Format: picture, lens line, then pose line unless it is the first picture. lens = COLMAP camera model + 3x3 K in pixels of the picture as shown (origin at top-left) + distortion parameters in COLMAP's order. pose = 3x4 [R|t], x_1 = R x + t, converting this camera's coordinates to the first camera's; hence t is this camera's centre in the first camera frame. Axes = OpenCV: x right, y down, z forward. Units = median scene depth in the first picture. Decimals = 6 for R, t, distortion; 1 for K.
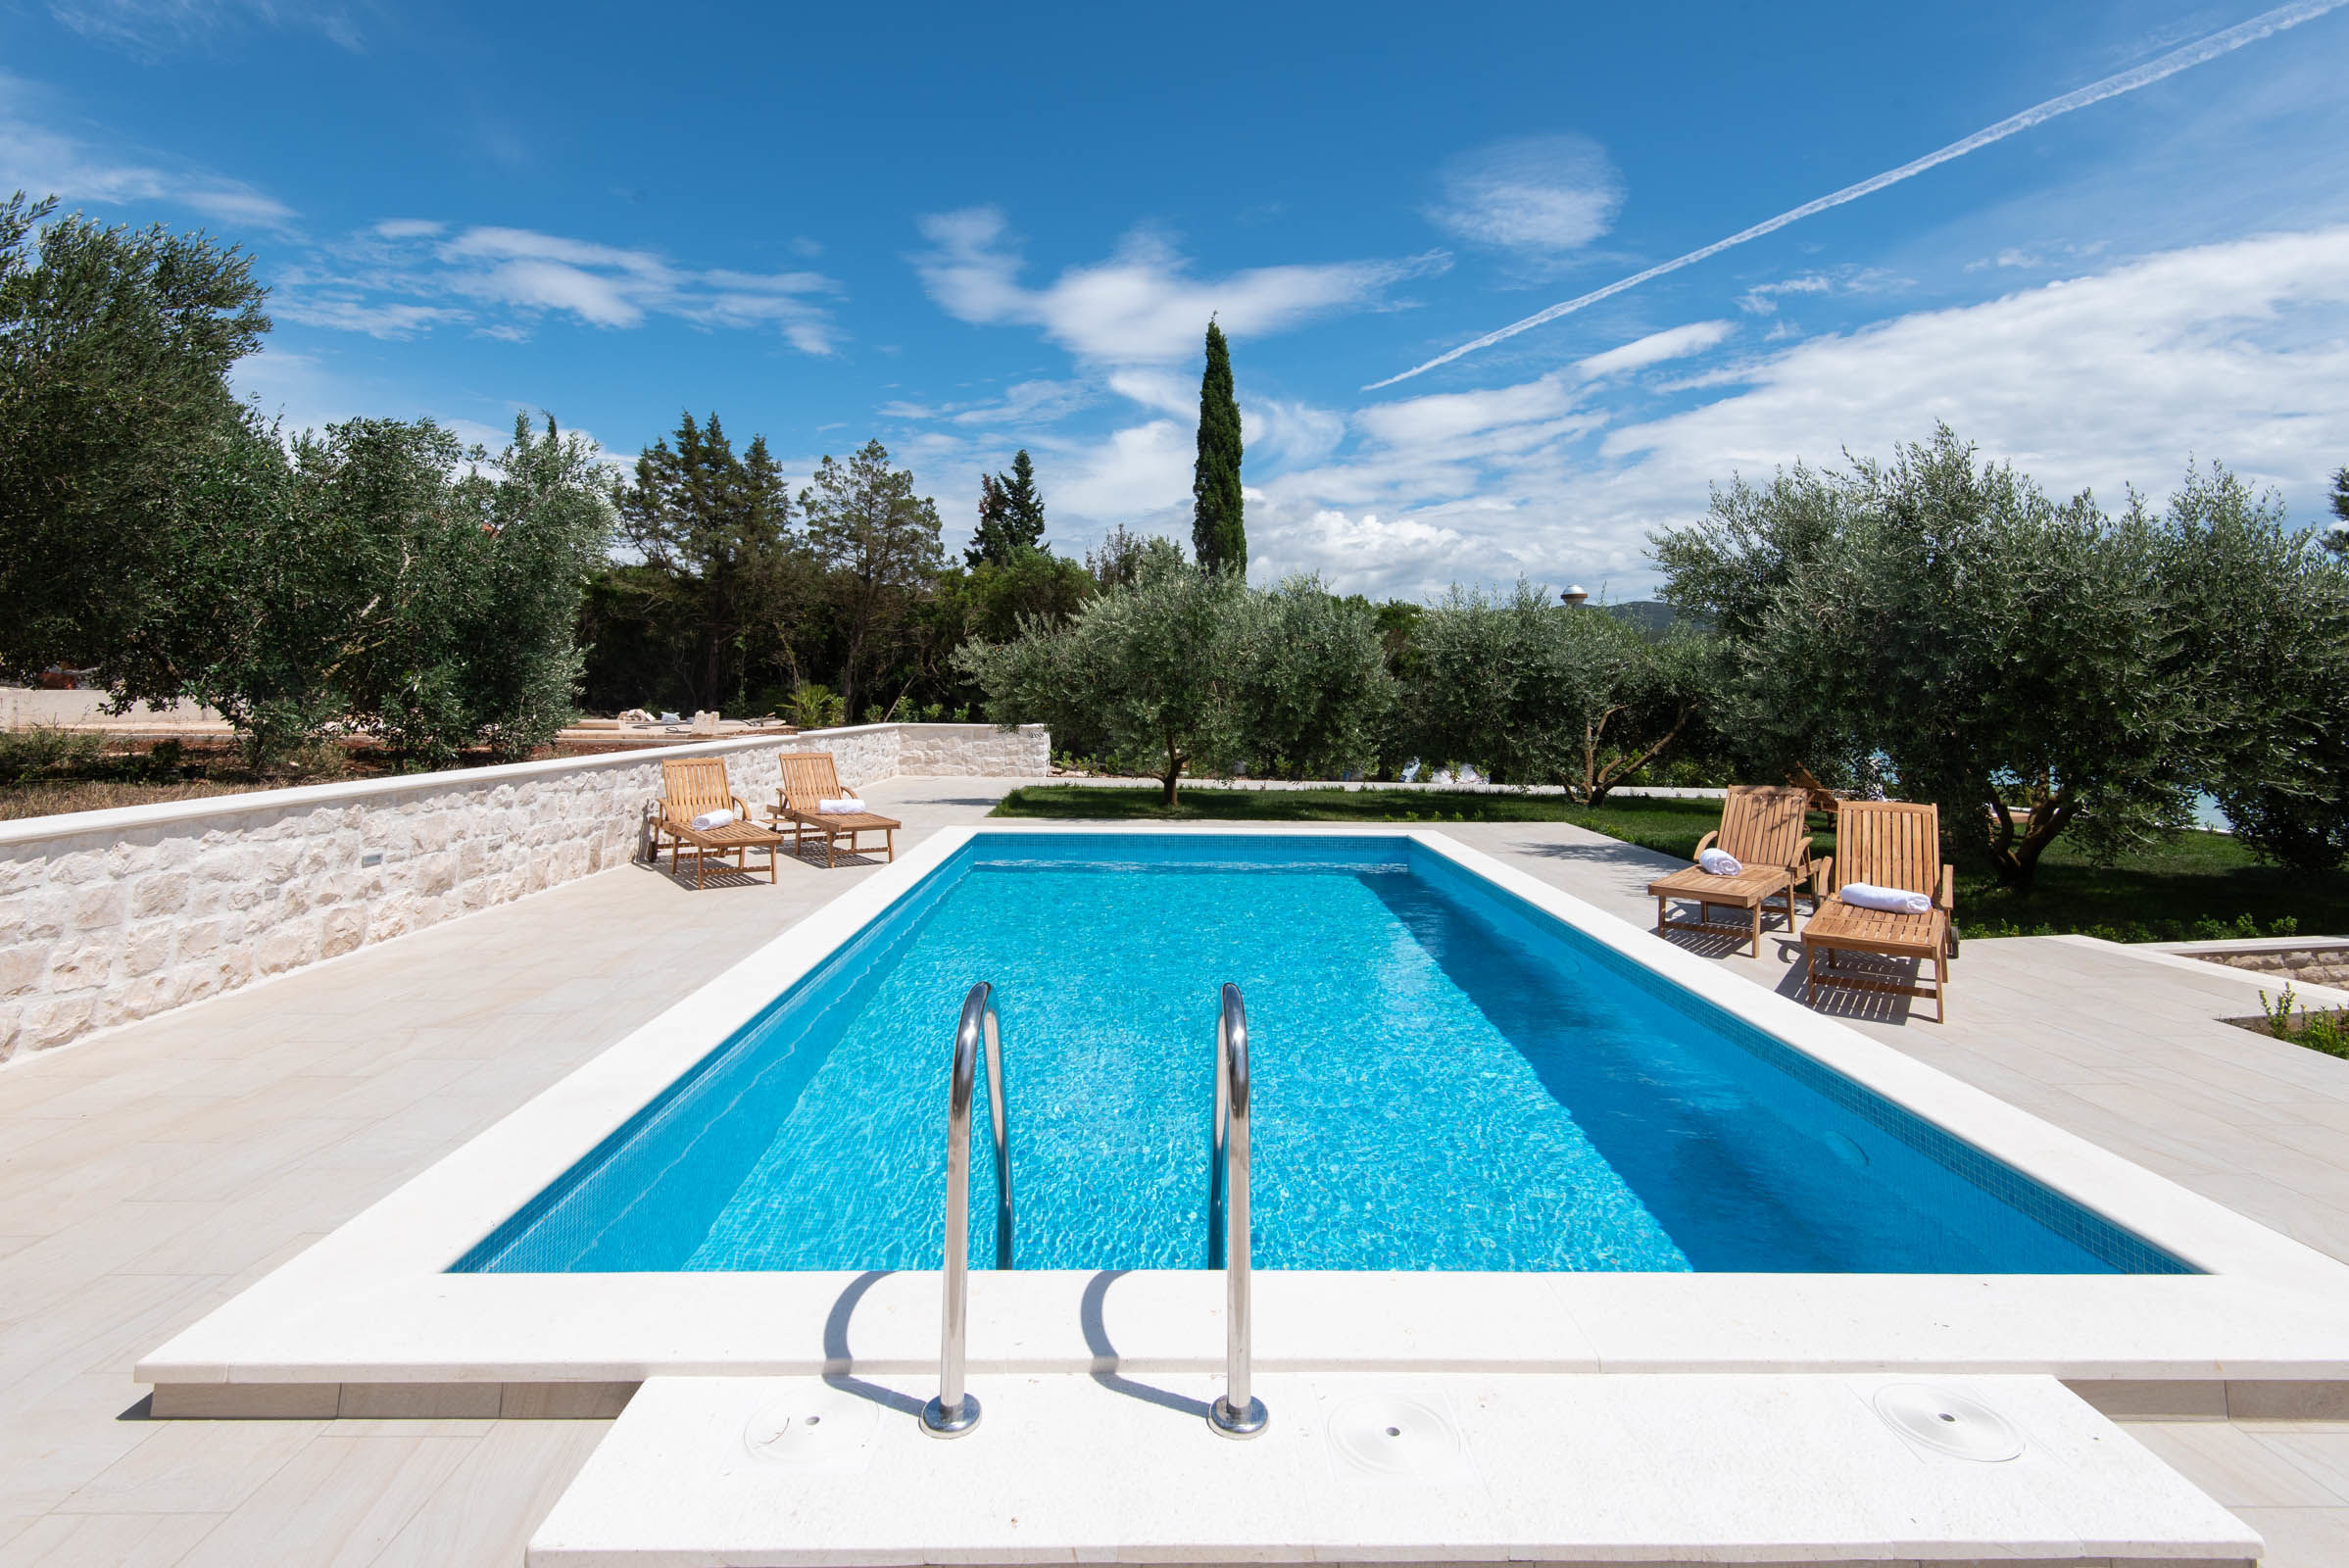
lens RADIAL K [[1102.5, 0, 1162.3], [0, 1102.5, 559.2], [0, 0, 1]] dist [0.012266, -0.009823]
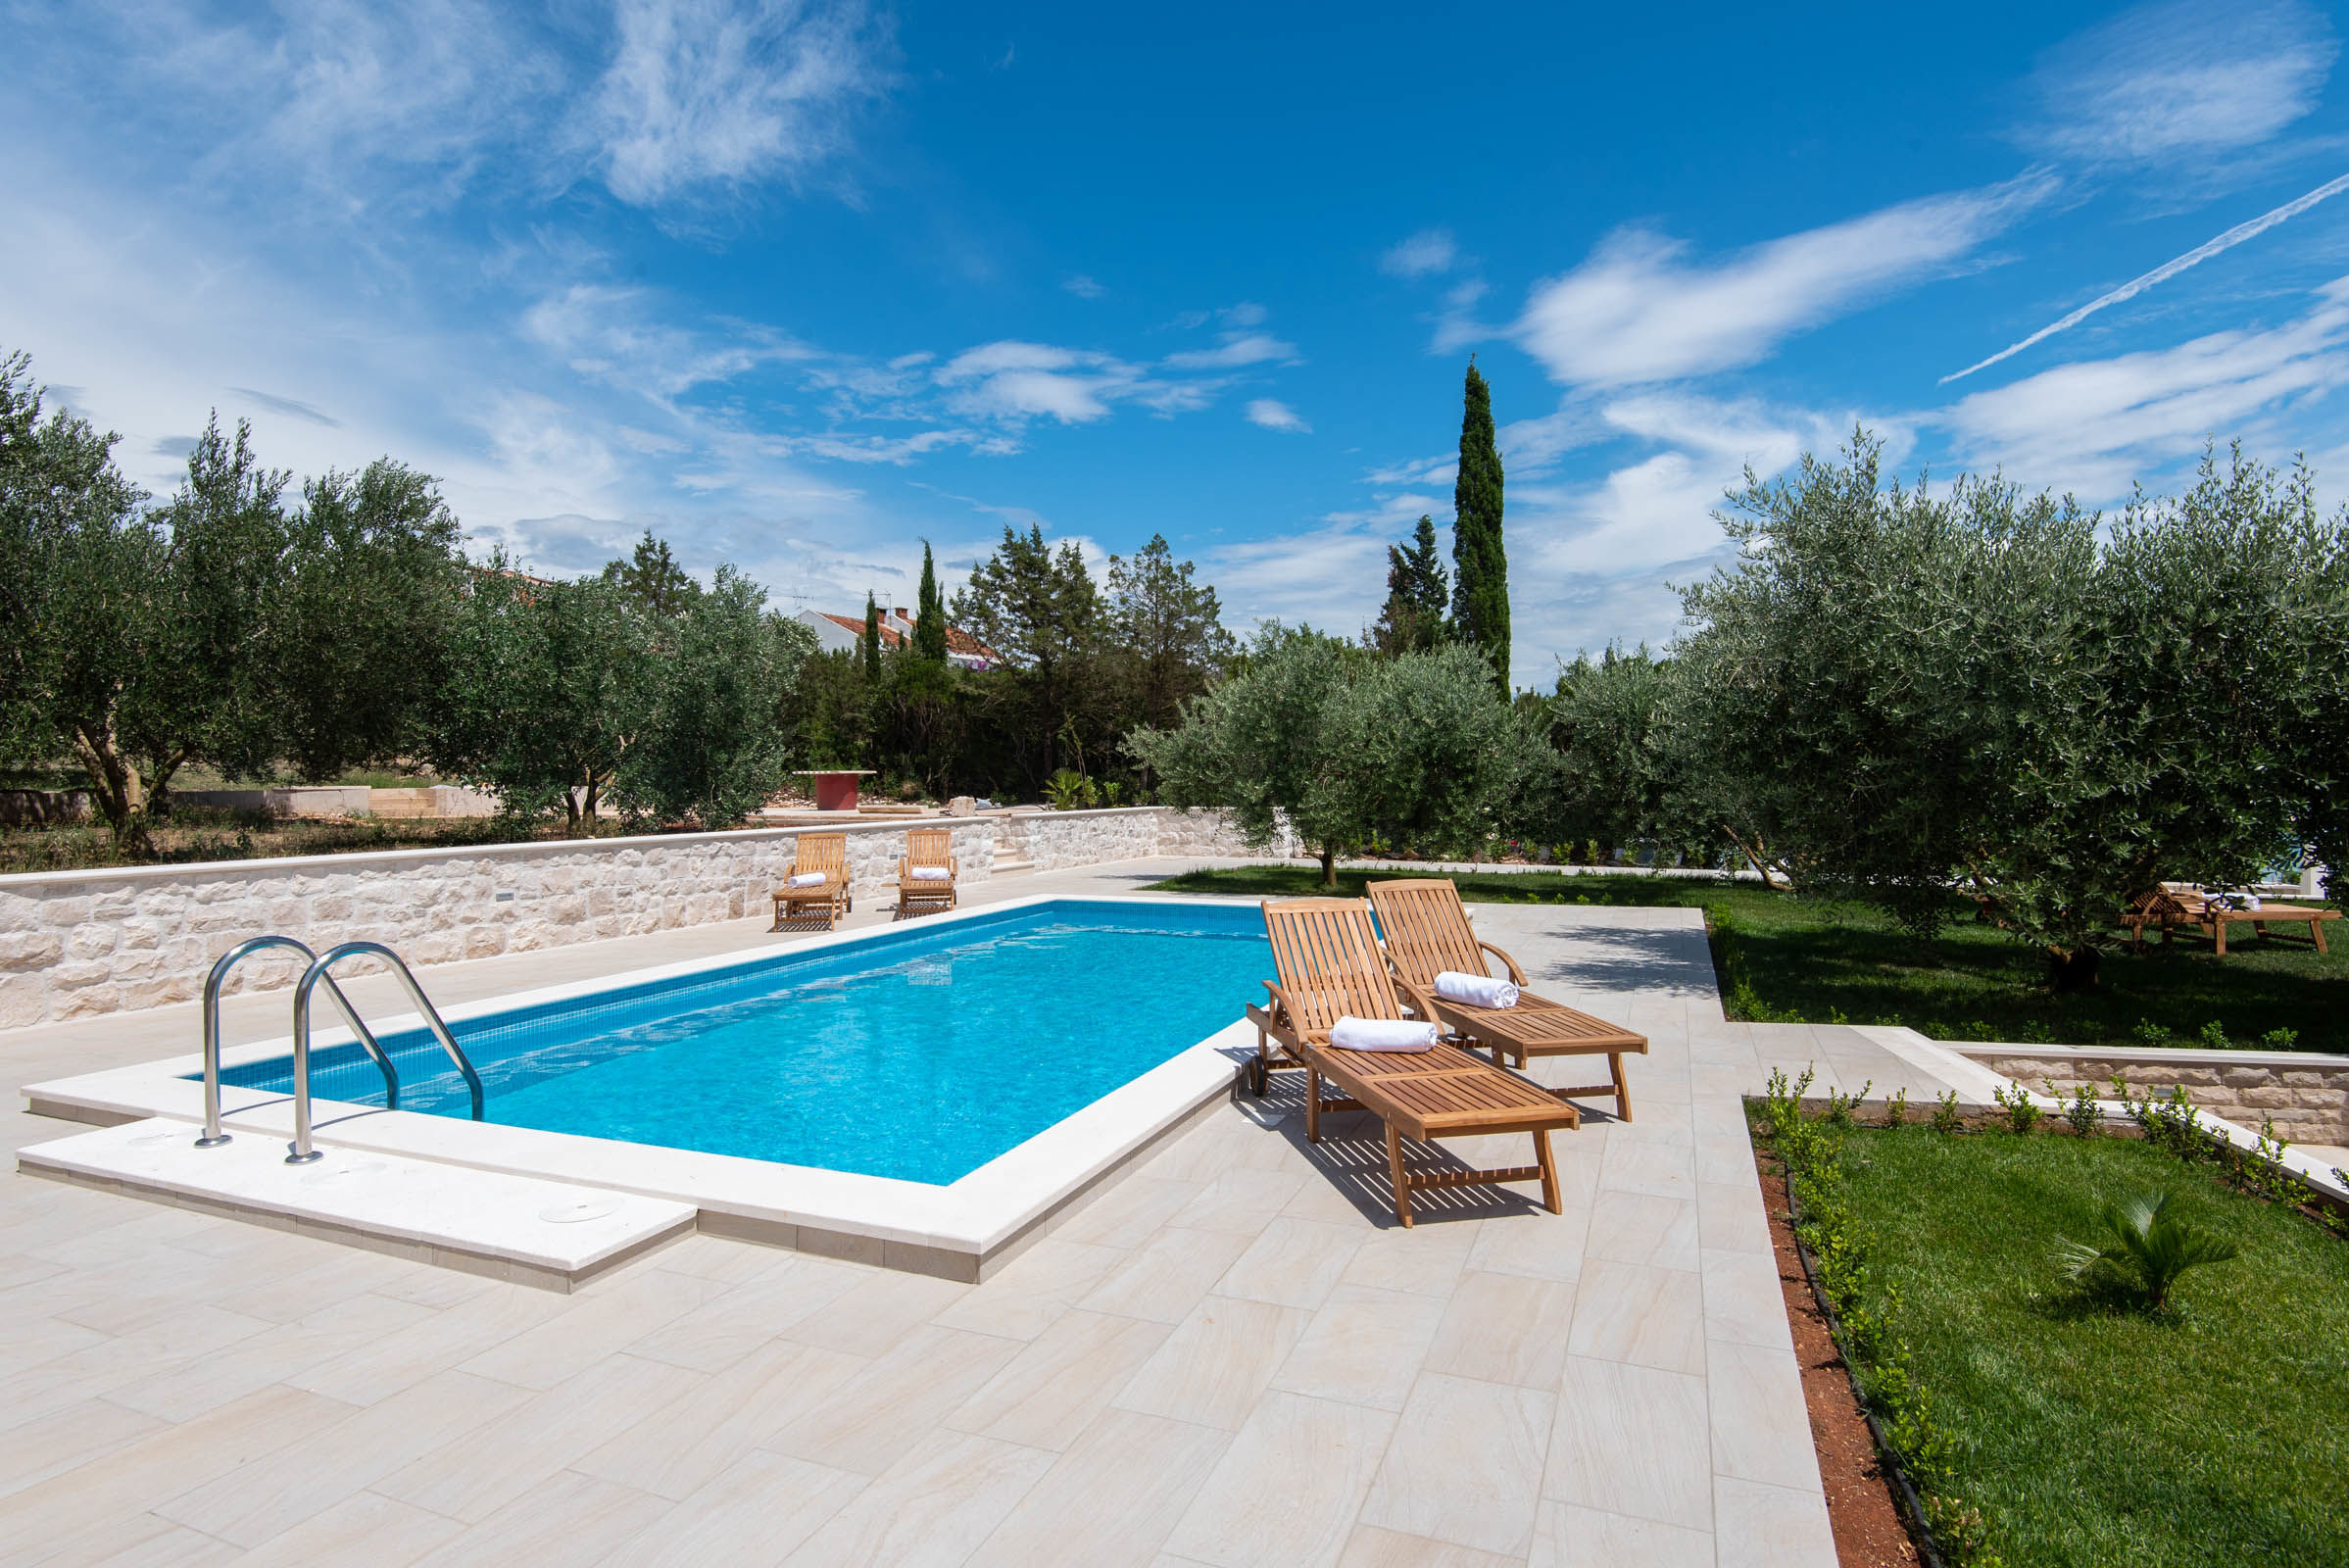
lens RADIAL K [[1199.7, 0, 1223.5], [0, 1199.7, 761.9], [0, 0, 1]] dist [0.009584, -0.014918]
pose [[0.921819, -0.021511, -0.387023, 0.550588], [0.063009, 0.993495, 0.094857, 0.003161], [0.382465, -0.111827, 0.917178, -0.050576]]
